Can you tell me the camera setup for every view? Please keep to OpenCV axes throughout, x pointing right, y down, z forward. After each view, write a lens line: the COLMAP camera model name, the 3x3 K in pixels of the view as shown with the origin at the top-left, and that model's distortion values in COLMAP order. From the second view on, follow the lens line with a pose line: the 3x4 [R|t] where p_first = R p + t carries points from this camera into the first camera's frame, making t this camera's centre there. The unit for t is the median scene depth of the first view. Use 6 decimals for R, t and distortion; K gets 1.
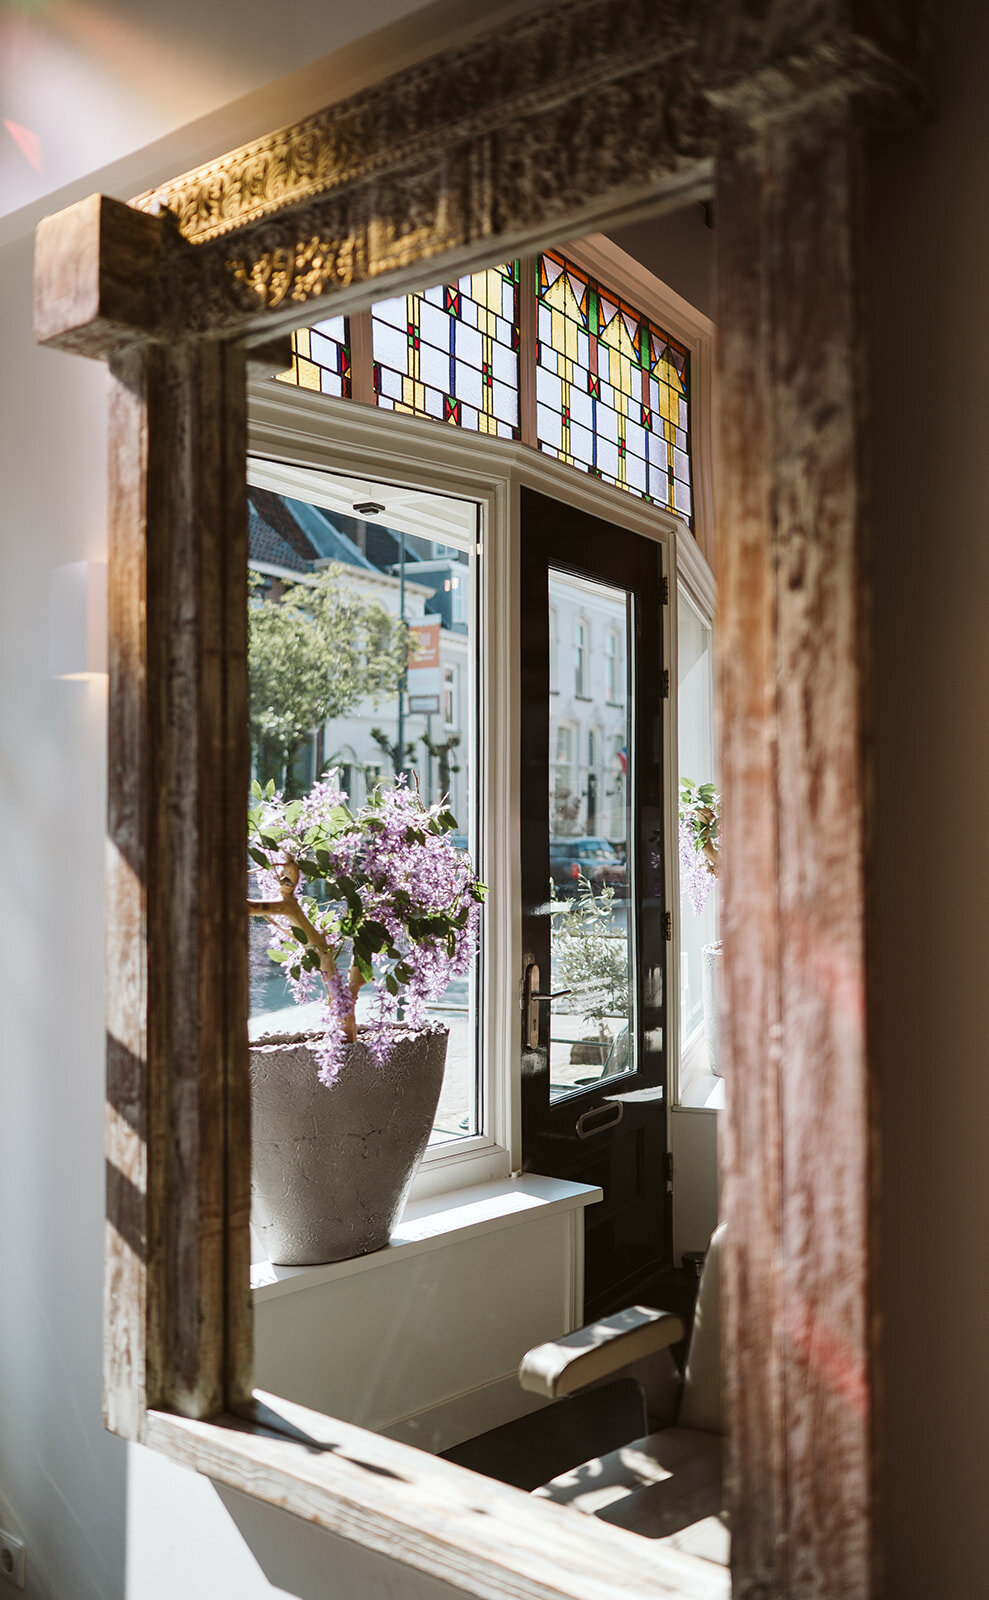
lens RADIAL K [[1613.8, 0, 493.4], [0, 1613.8, 833.1], [0, 0, 1]] dist [0.003459, 0.001756]
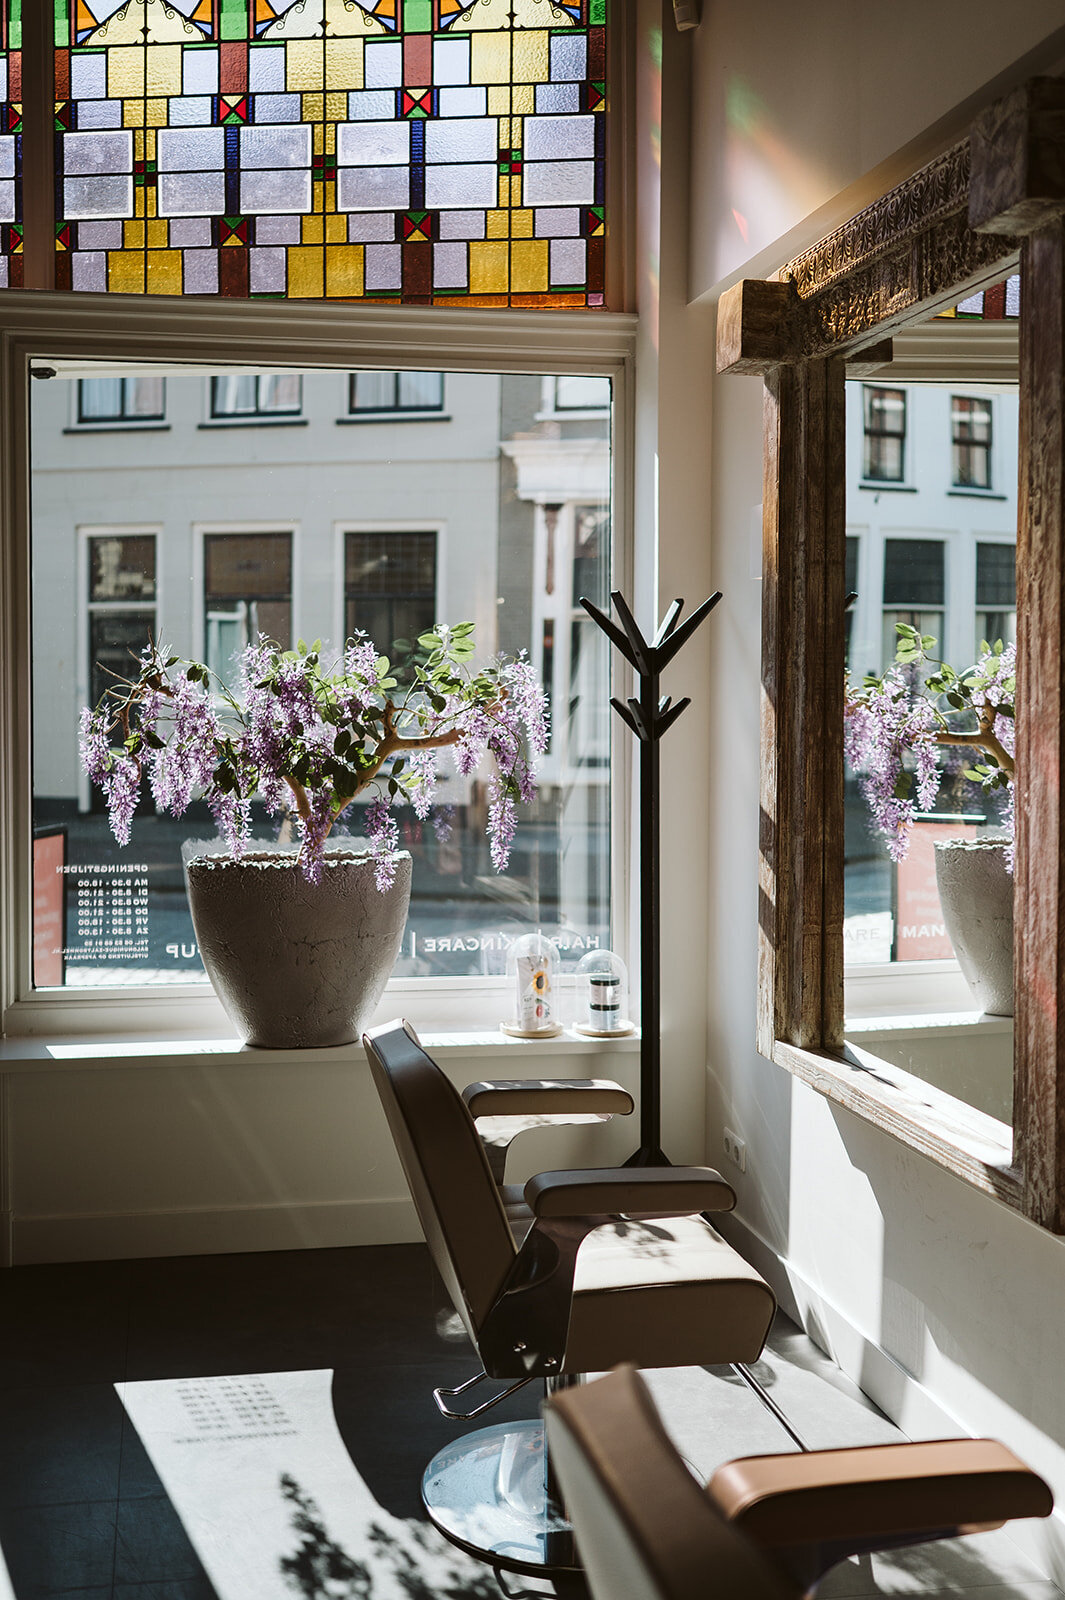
lens RADIAL K [[1684.4, 0, 532.5], [0, 1684.4, 800.0], [0, 0, 1]] dist [0.004054, 0.011128]
pose [[0.823387, 0.033996, -0.566461, 0.530752], [0.002362, 0.997990, 0.063328, 0.012796], [0.567476, -0.053482, 0.821651, -0.502653]]
